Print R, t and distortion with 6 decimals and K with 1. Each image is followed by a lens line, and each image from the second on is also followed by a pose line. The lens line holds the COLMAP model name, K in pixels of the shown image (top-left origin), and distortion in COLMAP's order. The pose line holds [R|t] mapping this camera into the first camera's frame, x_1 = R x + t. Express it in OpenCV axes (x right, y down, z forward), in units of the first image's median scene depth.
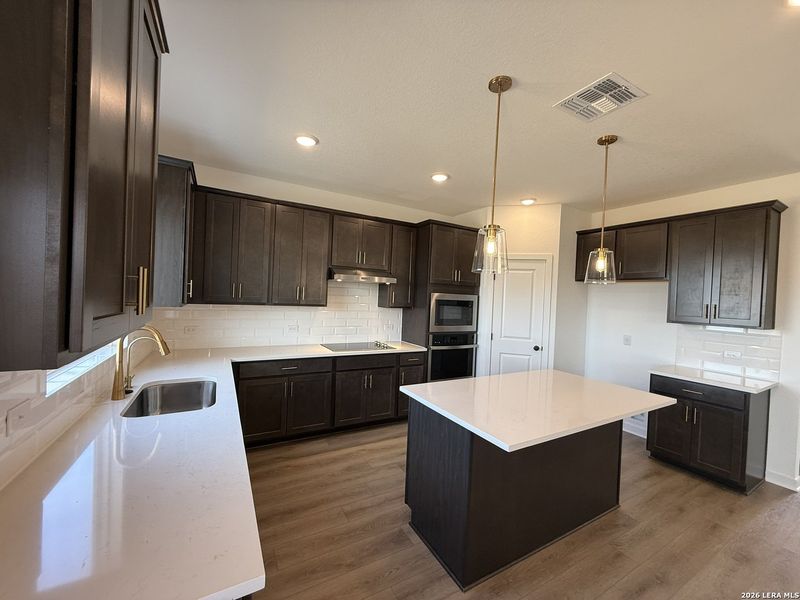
lens RADIAL K [[317.8, 0, 396.3], [0, 317.8, 302.4], [0, 0, 1]] dist [0.002715, 0.000441]
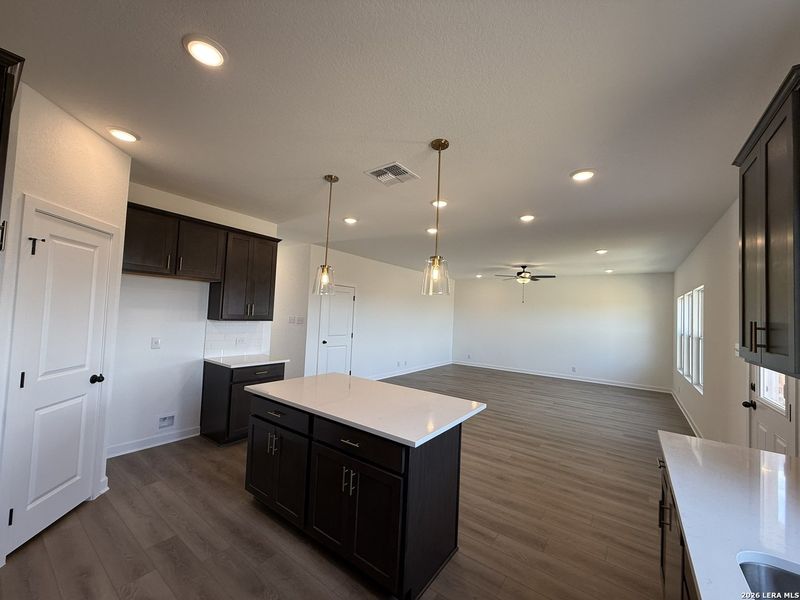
lens RADIAL K [[317.8, 0, 396.3], [0, 317.8, 302.4], [0, 0, 1]] dist [0.002715, 0.000441]
pose [[-0.411069, -0.032432, 0.911027, -0.355651], [-0.048858, 0.998714, 0.013508, -0.036065], [-0.910294, -0.038958, -0.412125, 0.780695]]
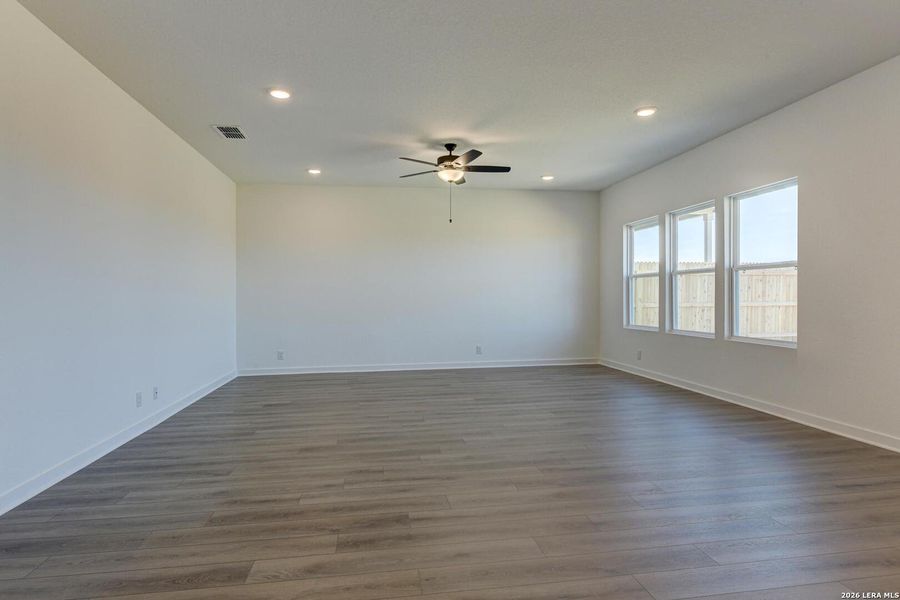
lens RADIAL K [[496.2, 0, 450.0], [0, 496.2, 300.0], [0, 0, 1]] dist [-0.001509, -0.000522]
pose [[-0.937514, -0.045926, 0.344903, 0.561966], [-0.034647, 0.998646, 0.038797, 0.122441], [-0.346218, 0.024423, -0.937836, 0.649353]]
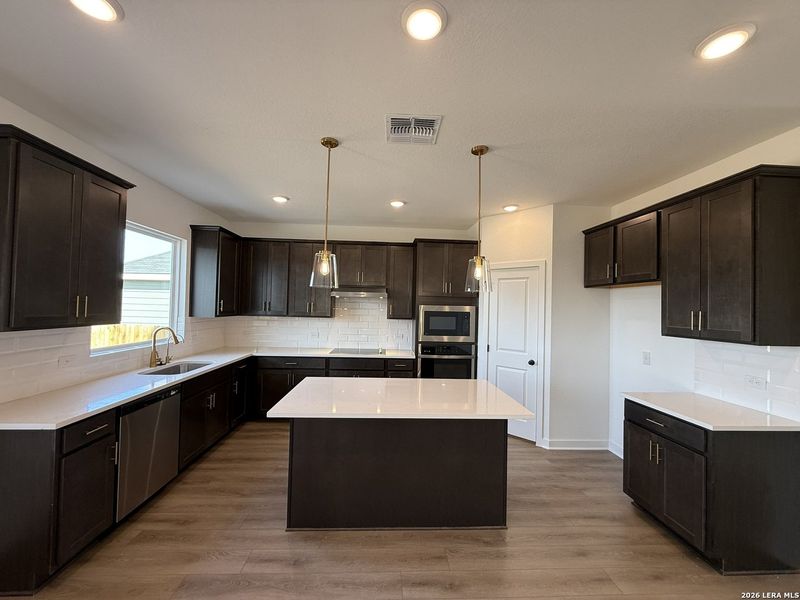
lens RADIAL K [[320.7, 0, 402.6], [0, 320.7, 300.9], [0, 0, 1]] dist [0.000628, -0.000302]
pose [[0.899784, -0.037670, -0.434707, 0.547269], [0.013446, 0.998187, -0.058667, 0.019277], [0.436129, 0.046943, 0.898659, -0.008865]]
